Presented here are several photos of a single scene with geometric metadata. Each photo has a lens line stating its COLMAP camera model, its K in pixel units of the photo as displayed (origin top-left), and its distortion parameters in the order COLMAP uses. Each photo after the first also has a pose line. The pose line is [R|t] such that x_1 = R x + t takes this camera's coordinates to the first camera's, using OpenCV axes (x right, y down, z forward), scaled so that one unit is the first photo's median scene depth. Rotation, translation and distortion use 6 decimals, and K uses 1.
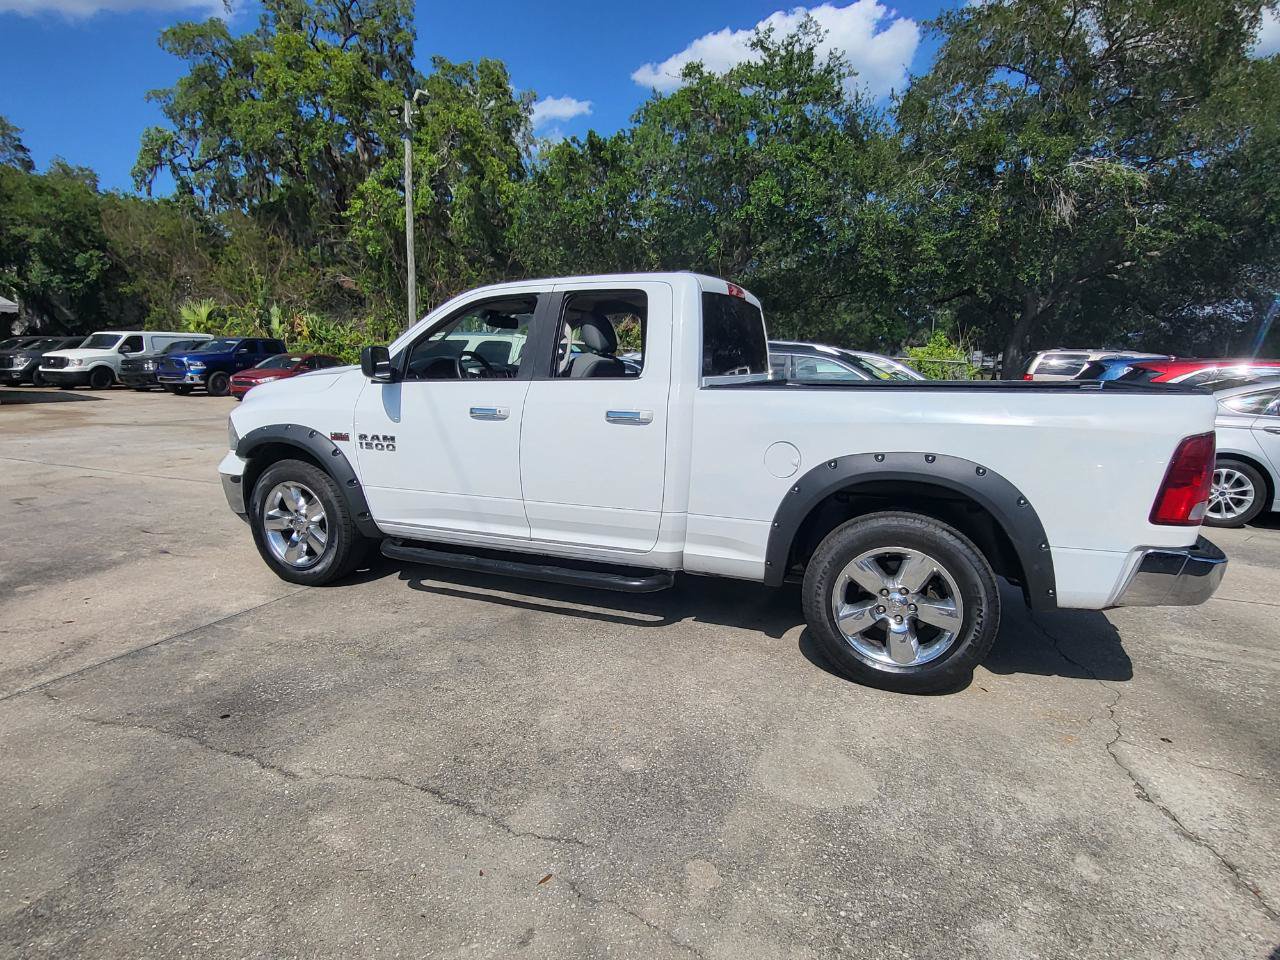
lens RADIAL K [[708.7, 0, 640.2], [0, 708.7, 481.8], [0, 0, 1]] dist [0.008612, -0.003636]
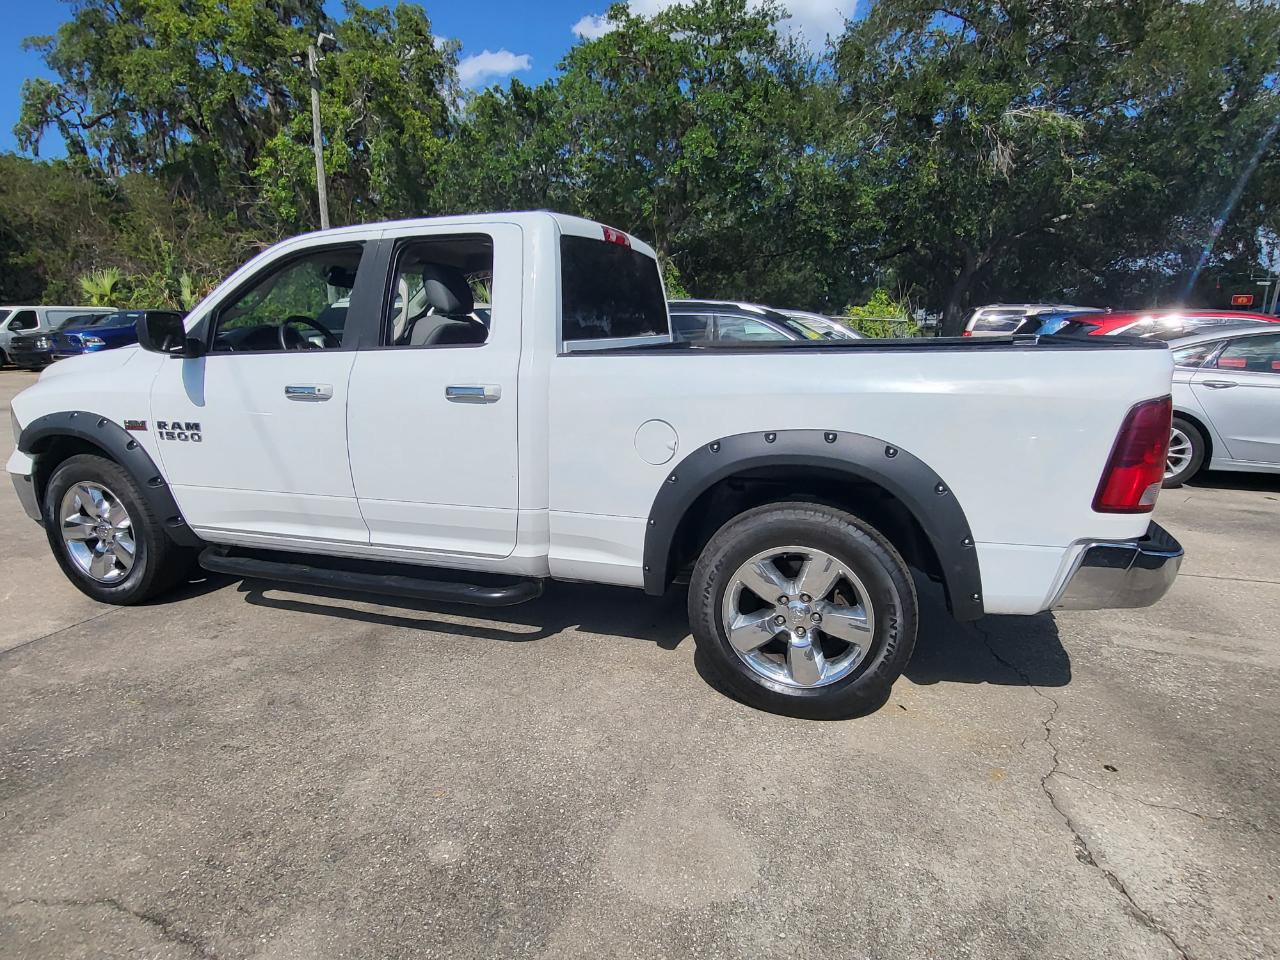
lens RADIAL K [[708.3, 0, 636.5], [0, 708.3, 484.8], [0, 0, 1]] dist [0.002305, -0.001750]
pose [[0.997721, -0.034922, 0.057742, 0.061745], [0.031867, 0.998085, 0.053012, -0.012637], [-0.059482, -0.051052, 0.996923, 0.092242]]
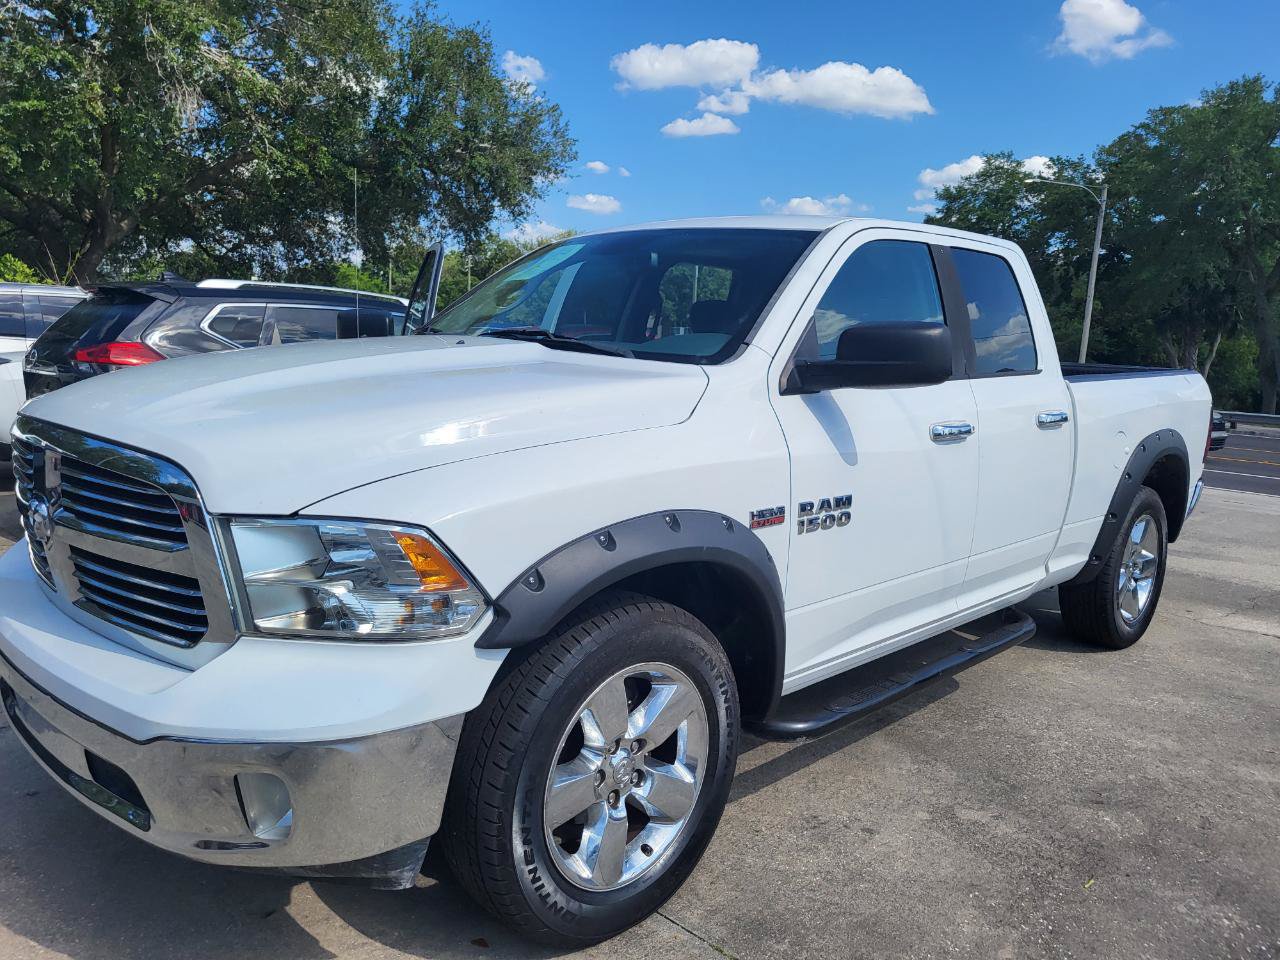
lens RADIAL K [[969.2, 0, 648.5], [0, 969.2, 484.2], [0, 0, 1]] dist [0.048696, -0.039978]
pose [[0.372390, -0.137741, 0.917798, -0.612969], [0.120770, 0.987708, 0.099231, -0.093827], [-0.920185, 0.073890, 0.384448, 0.508512]]
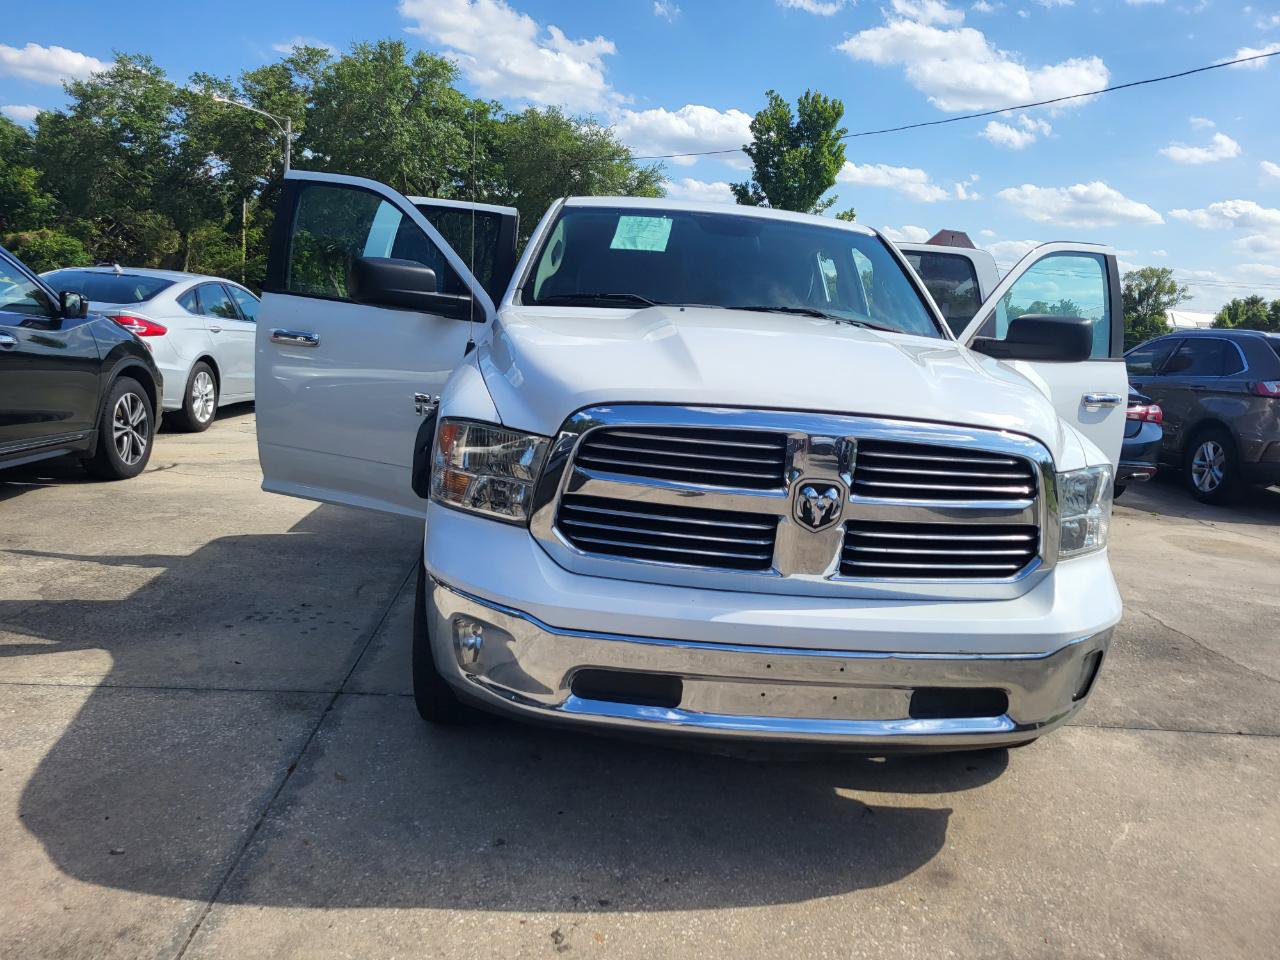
lens RADIAL K [[959.7, 0, 652.9], [0, 959.7, 483.5], [0, 0, 1]] dist [0.070923, -0.062307]
pose [[-0.444897, -0.201662, 0.872582, -0.654613], [0.063765, 0.964713, 0.255466, -0.169901], [-0.893309, 0.169297, -0.416339, 1.009522]]
